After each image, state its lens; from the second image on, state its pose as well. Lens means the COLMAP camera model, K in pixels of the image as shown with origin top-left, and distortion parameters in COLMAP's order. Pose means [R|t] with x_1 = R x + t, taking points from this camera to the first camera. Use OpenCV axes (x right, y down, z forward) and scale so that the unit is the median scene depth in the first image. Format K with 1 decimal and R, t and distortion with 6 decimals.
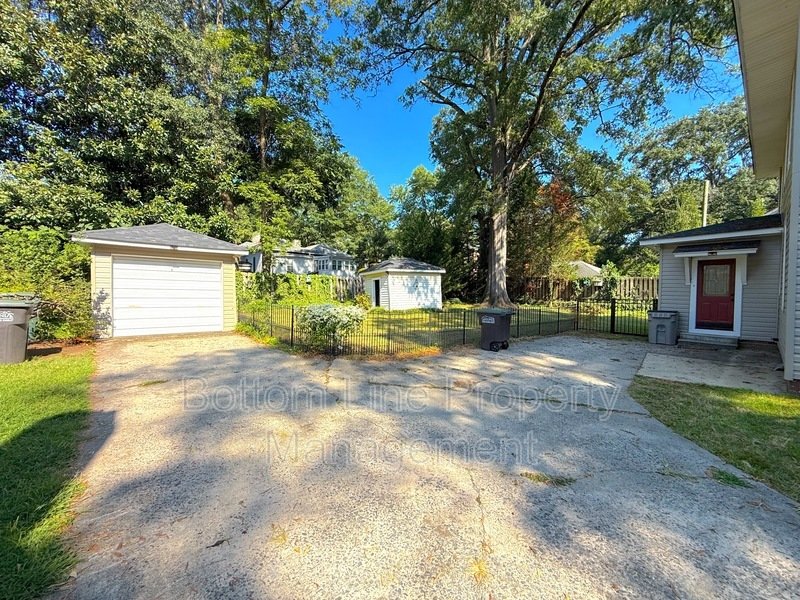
lens RADIAL K [[531.6, 0, 400.0], [0, 531.6, 300.0], [0, 0, 1]] dist [0.046368, -0.041344]
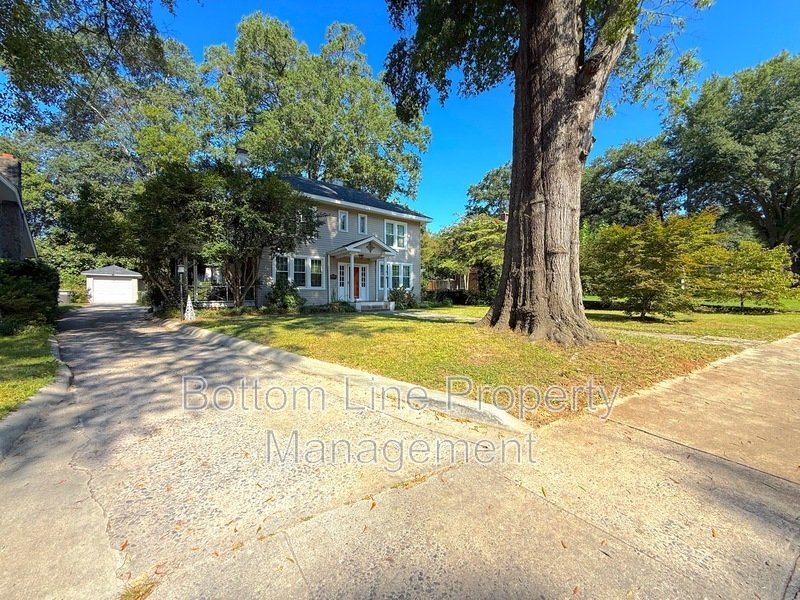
lens RADIAL K [[531.6, 0, 400.0], [0, 531.6, 300.0], [0, 0, 1]] dist [0.046368, -0.041344]
pose [[0.999497, -0.008326, -0.030591, 1.283916], [0.008040, 0.999923, -0.009459, 0.088831], [0.030668, 0.009209, 0.999487, -1.987376]]
